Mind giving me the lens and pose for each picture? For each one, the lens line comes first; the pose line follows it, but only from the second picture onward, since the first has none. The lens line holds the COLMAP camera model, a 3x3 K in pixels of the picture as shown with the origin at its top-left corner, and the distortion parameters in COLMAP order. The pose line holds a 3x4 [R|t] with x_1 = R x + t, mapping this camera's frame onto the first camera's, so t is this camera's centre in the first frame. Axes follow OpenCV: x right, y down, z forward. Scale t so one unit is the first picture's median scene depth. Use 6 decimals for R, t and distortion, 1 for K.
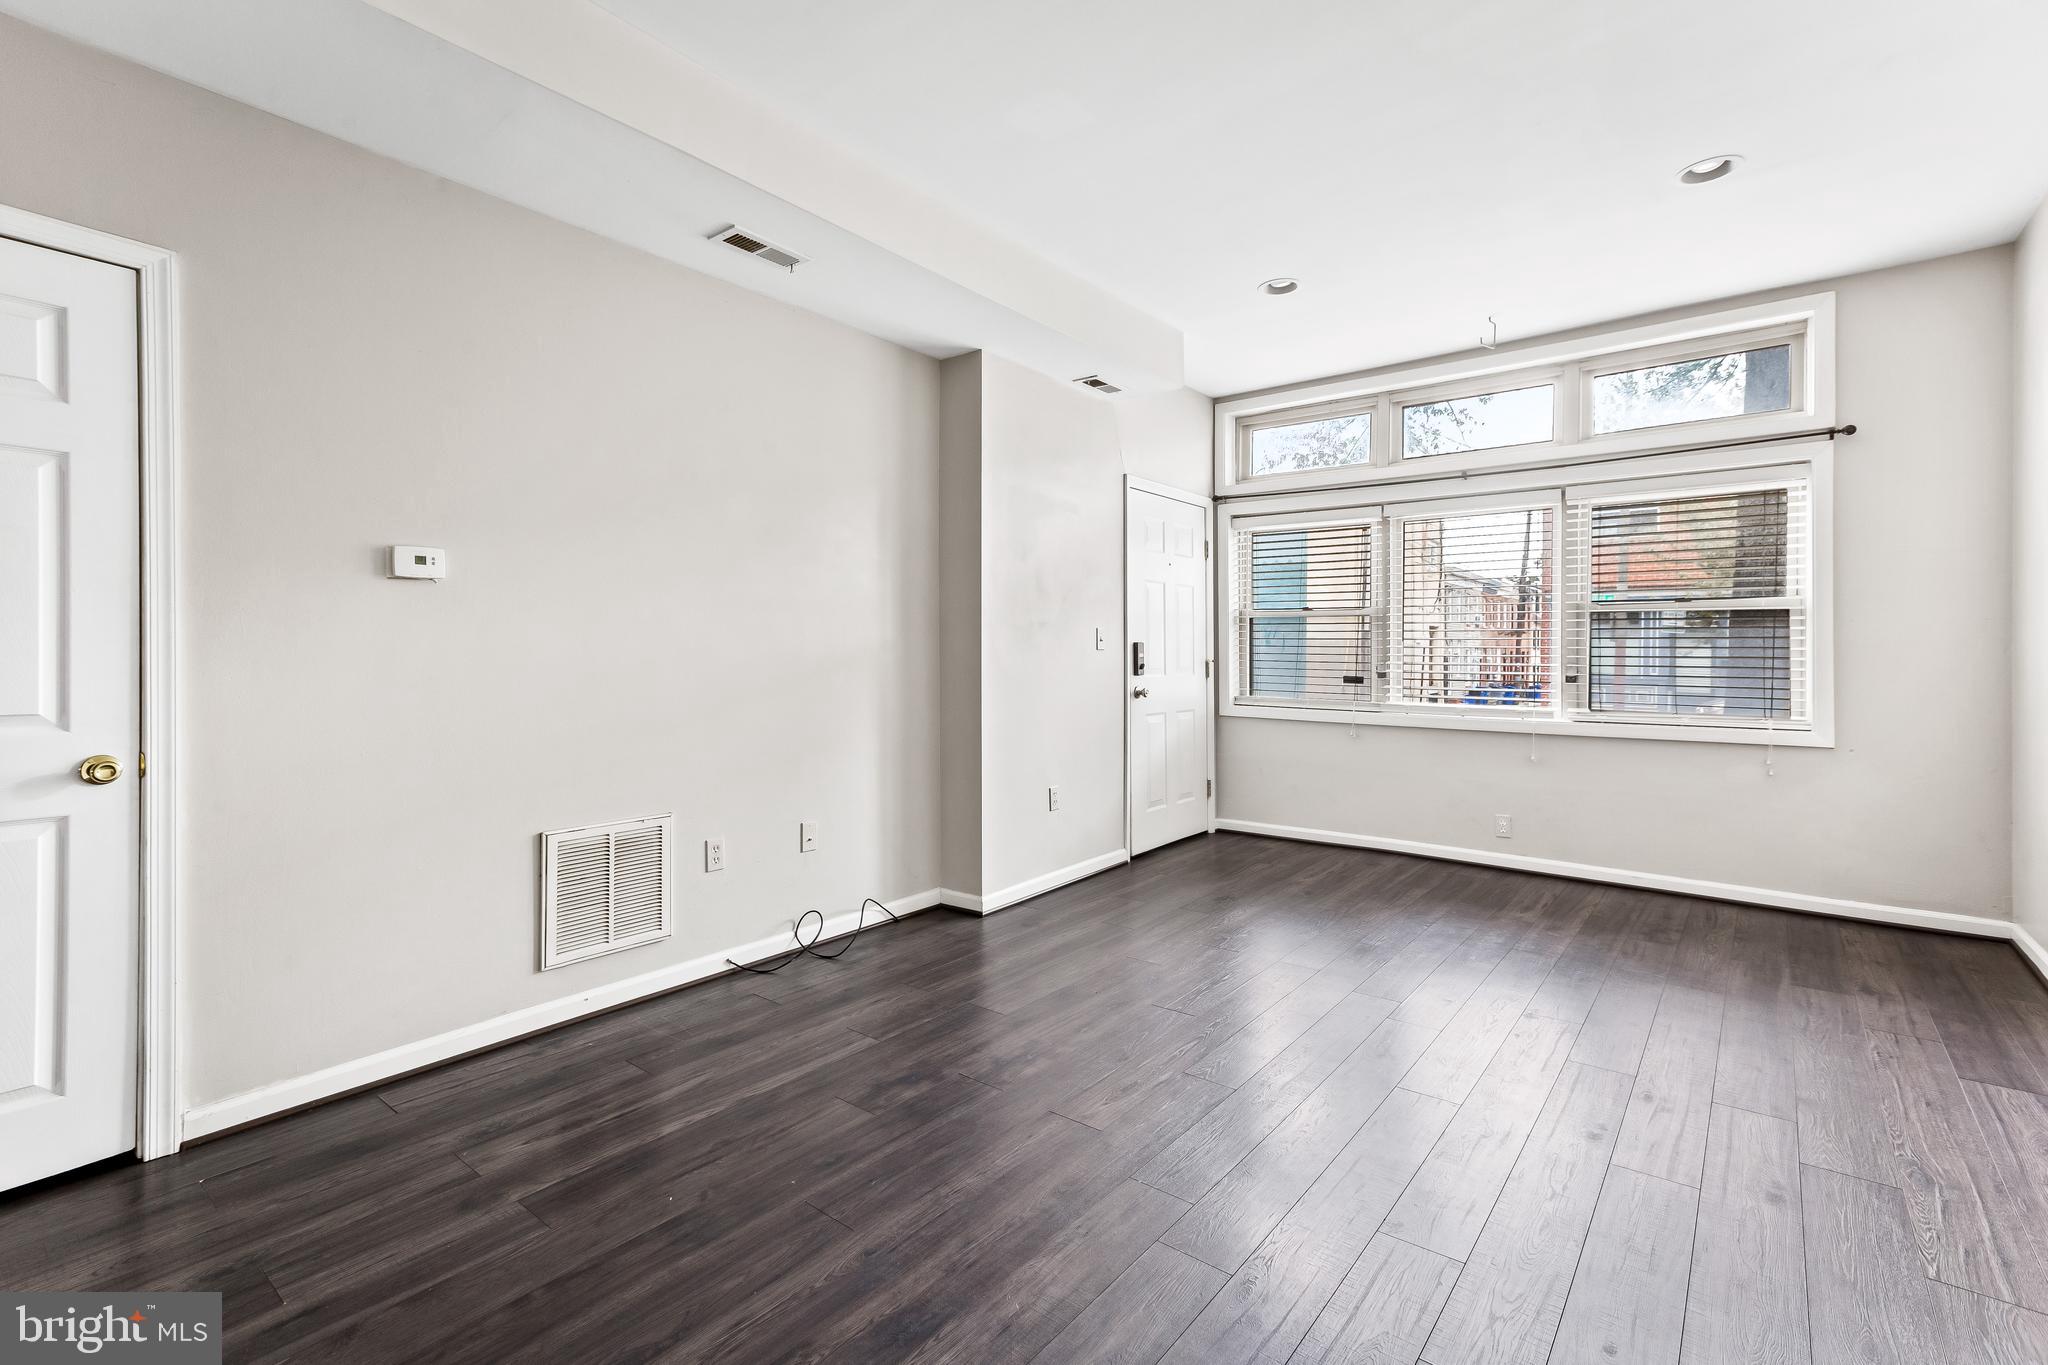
lens RADIAL K [[914.8, 0, 1019.4], [0, 914.8, 651.7], [0, 0, 1]] dist [0.008461, -0.000010]
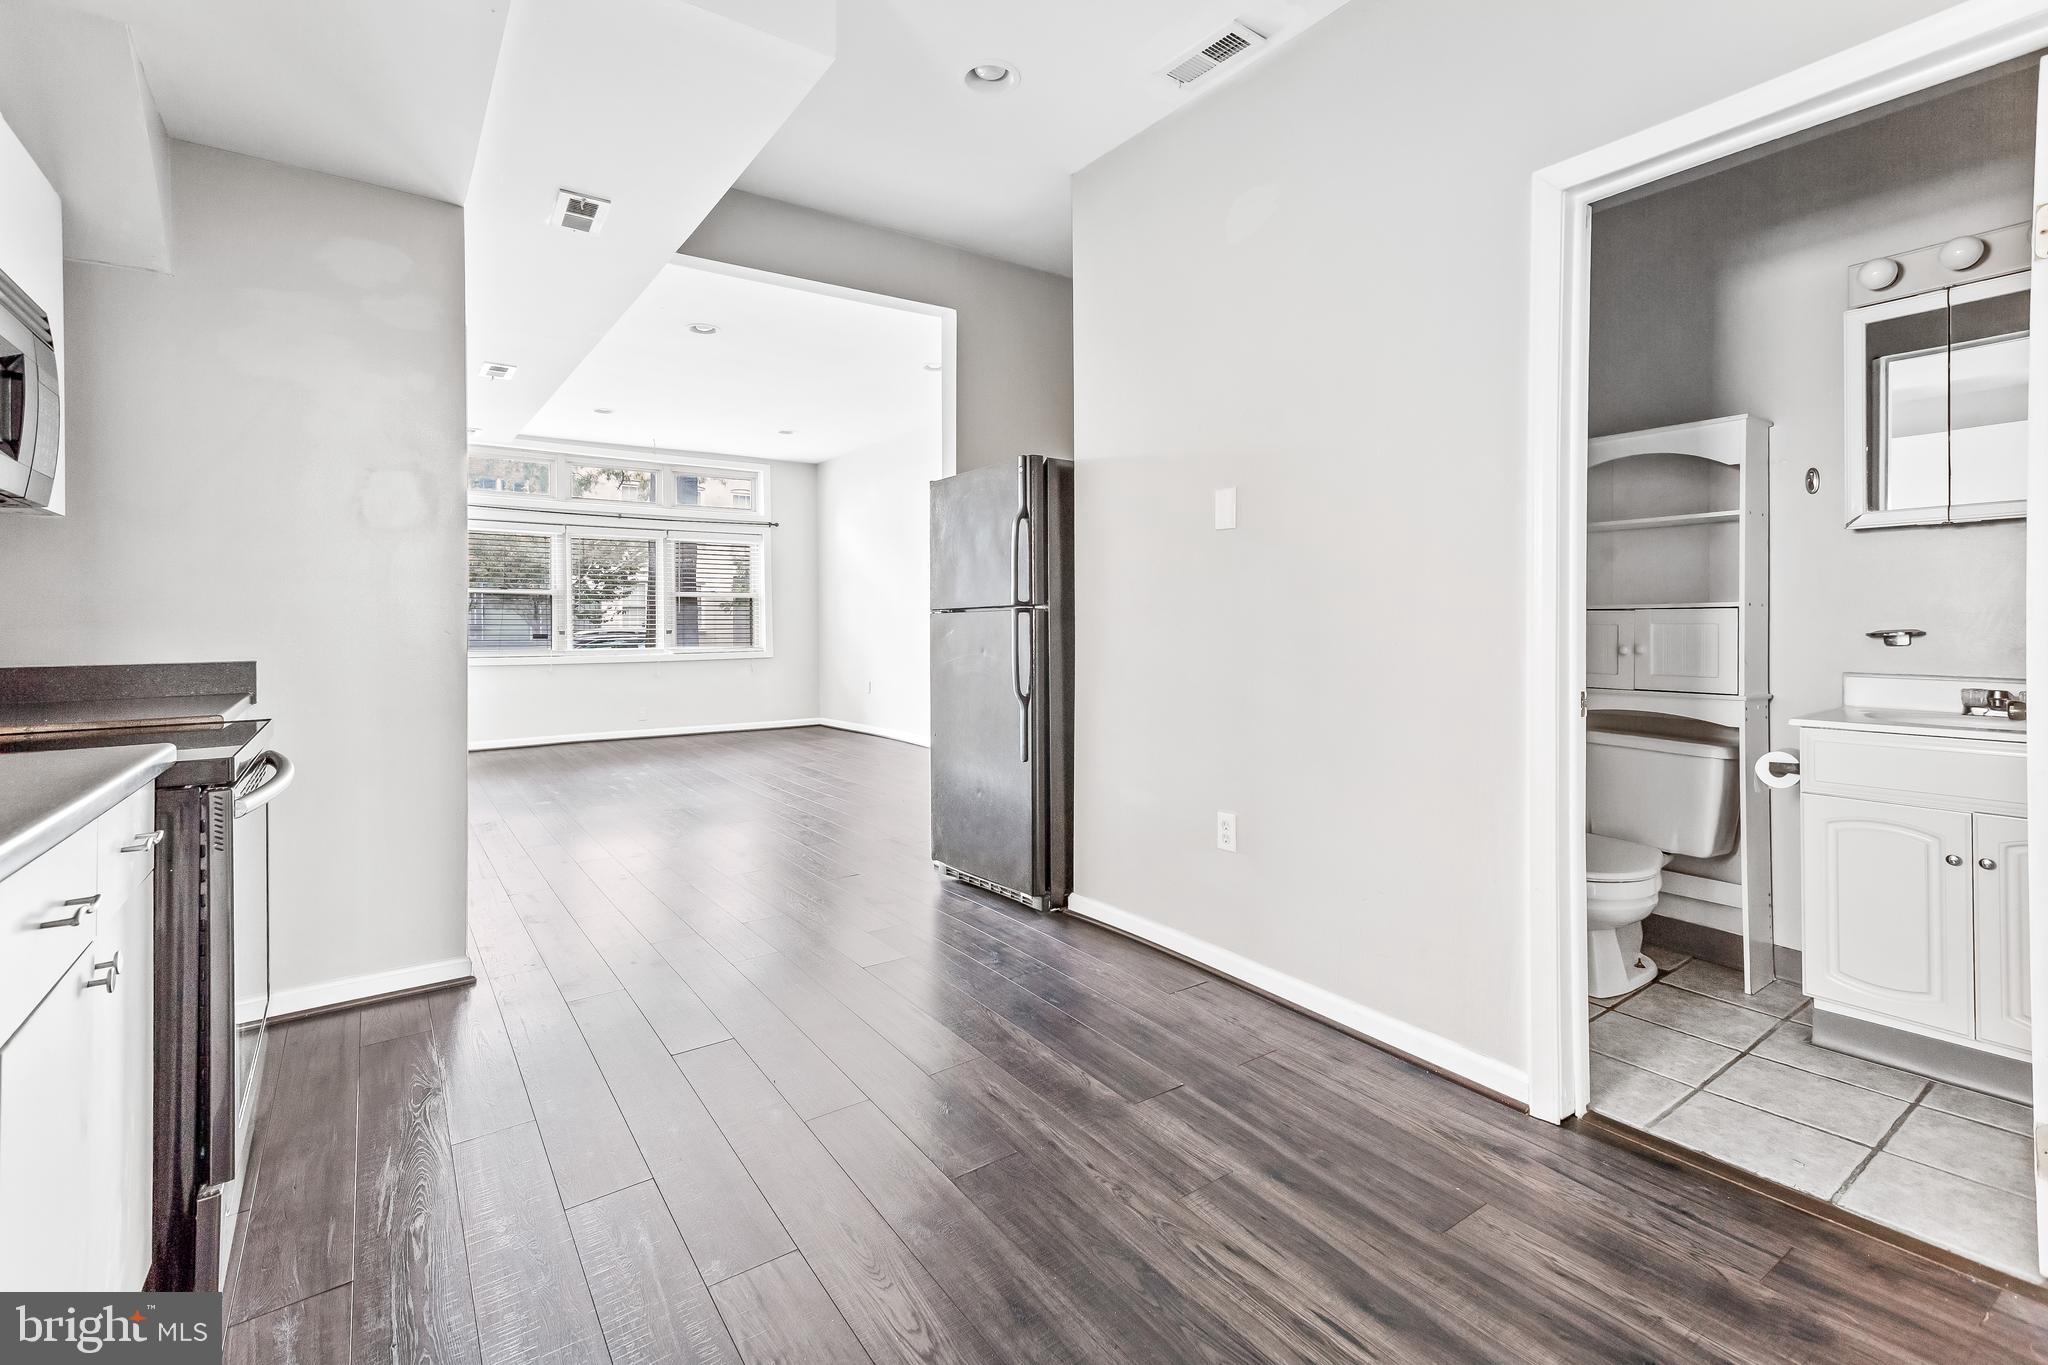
lens RADIAL K [[917.1, 0, 1026.0], [0, 917.1, 623.6], [0, 0, 1]] dist [0.028729, -0.000548]
pose [[0.265820, -0.007750, 0.963991, -1.039018], [0.005081, 0.999965, 0.006638, 0.003872], [-0.964009, 0.003134, 0.265851, -0.221126]]
